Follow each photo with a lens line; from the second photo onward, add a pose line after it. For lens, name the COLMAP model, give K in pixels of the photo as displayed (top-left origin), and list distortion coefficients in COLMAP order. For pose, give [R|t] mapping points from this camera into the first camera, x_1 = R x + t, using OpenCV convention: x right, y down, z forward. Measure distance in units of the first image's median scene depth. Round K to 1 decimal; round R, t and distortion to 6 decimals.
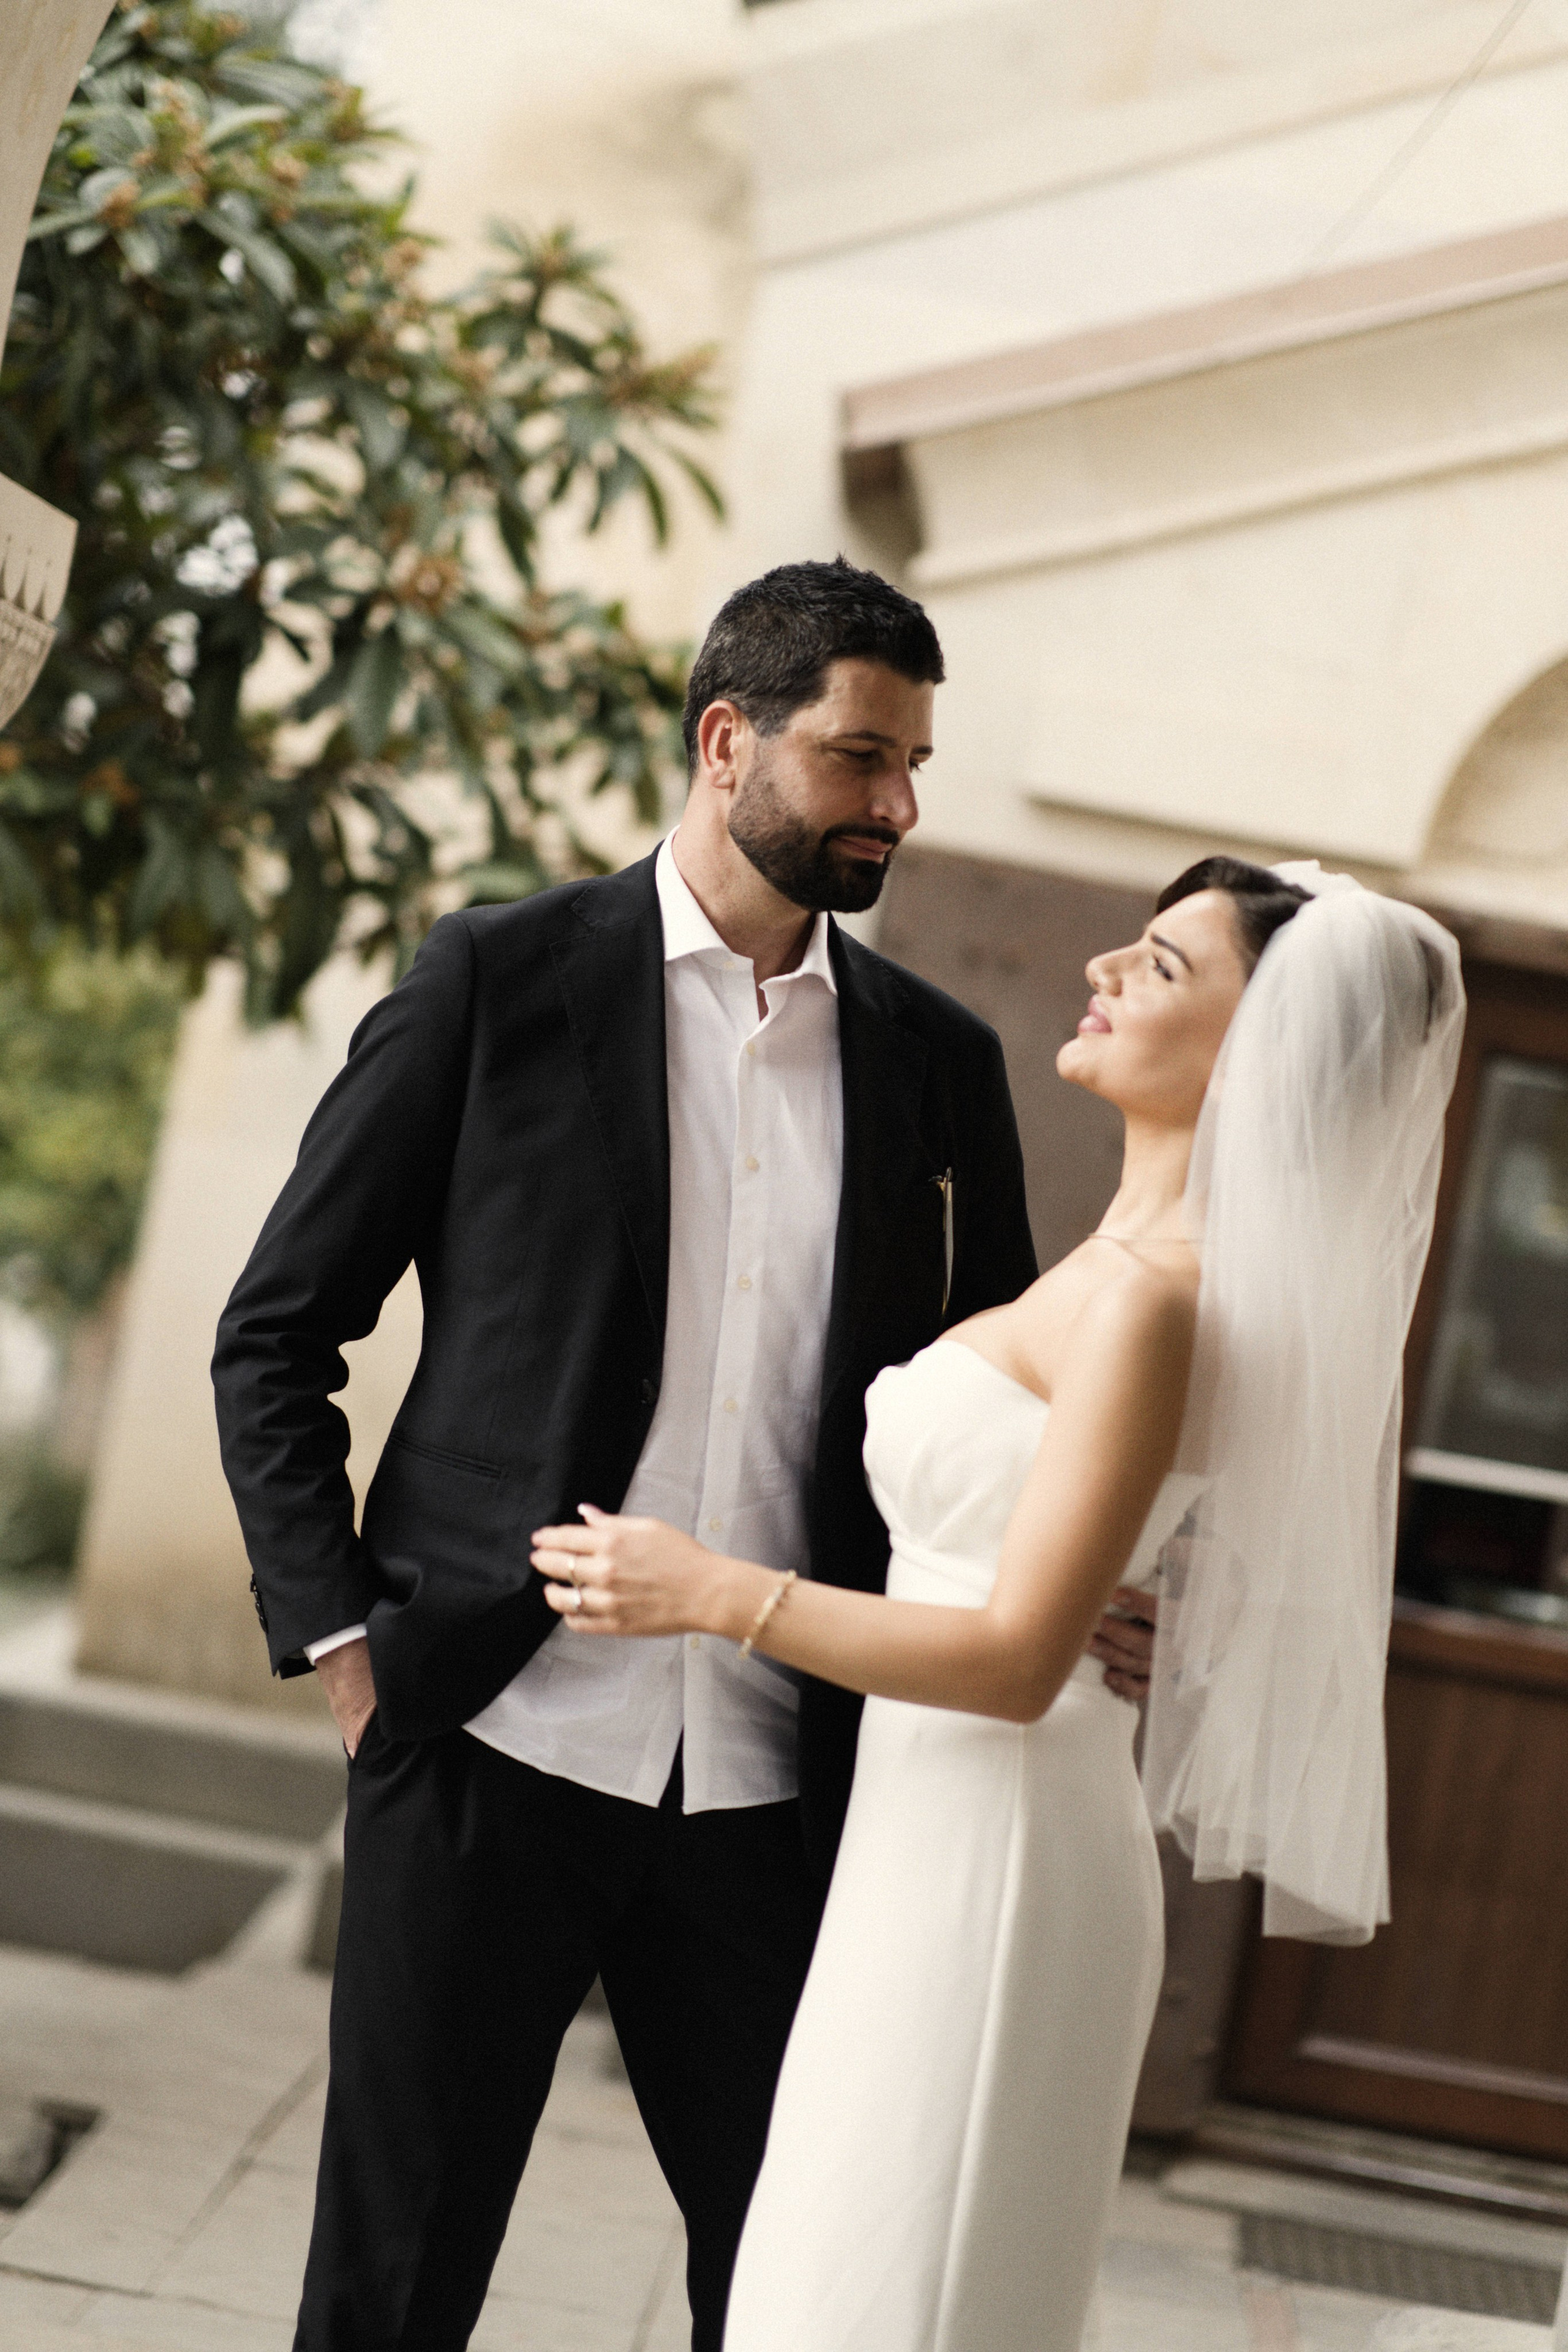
lens RADIAL K [[5652.2, 0, 784.0], [0, 5652.2, 1176.0], [0, 0, 1]] dist [0.330406, -4.043537]
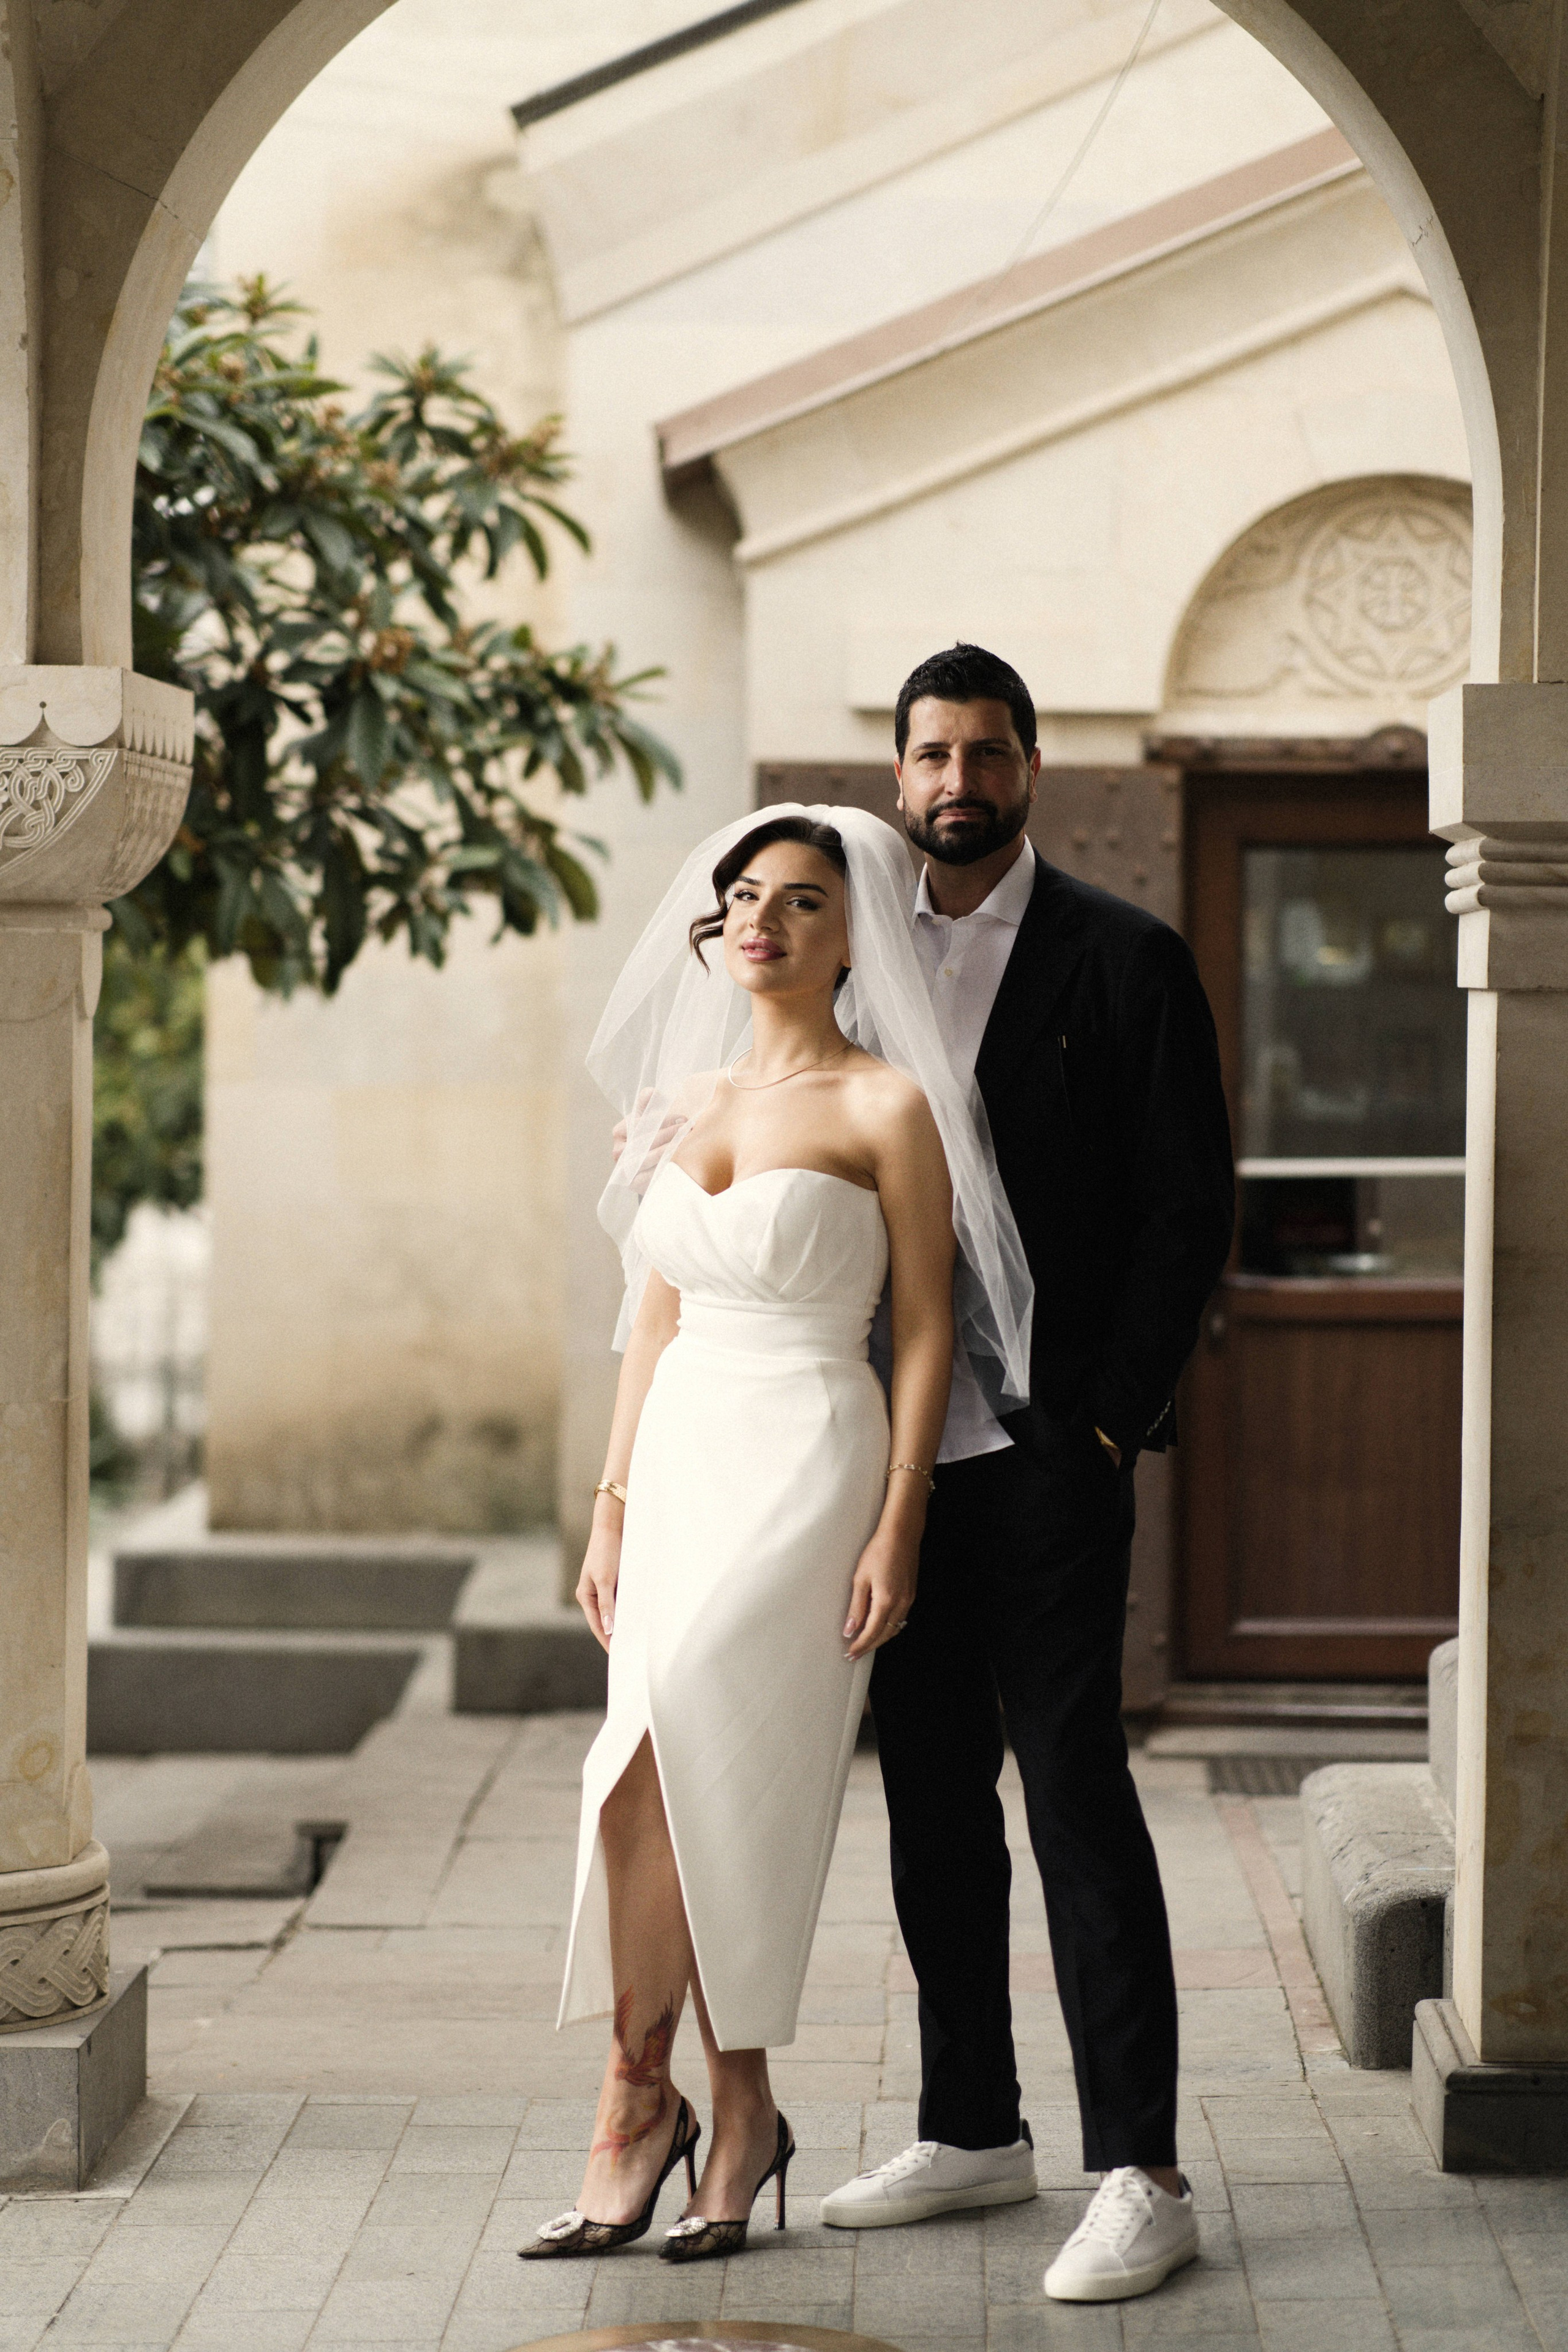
lens RADIAL K [[5673.1, 0, 784.0], [0, 5673.1, 1176.0], [0, 0, 1]] dist [0.274202, -2.916598]
pose [[0.983893, -0.177836, 0.018114, -0.016503], [0.177184, 0.983630, 0.032841, -0.009597], [-0.023658, -0.029102, 0.999296, -0.323056]]
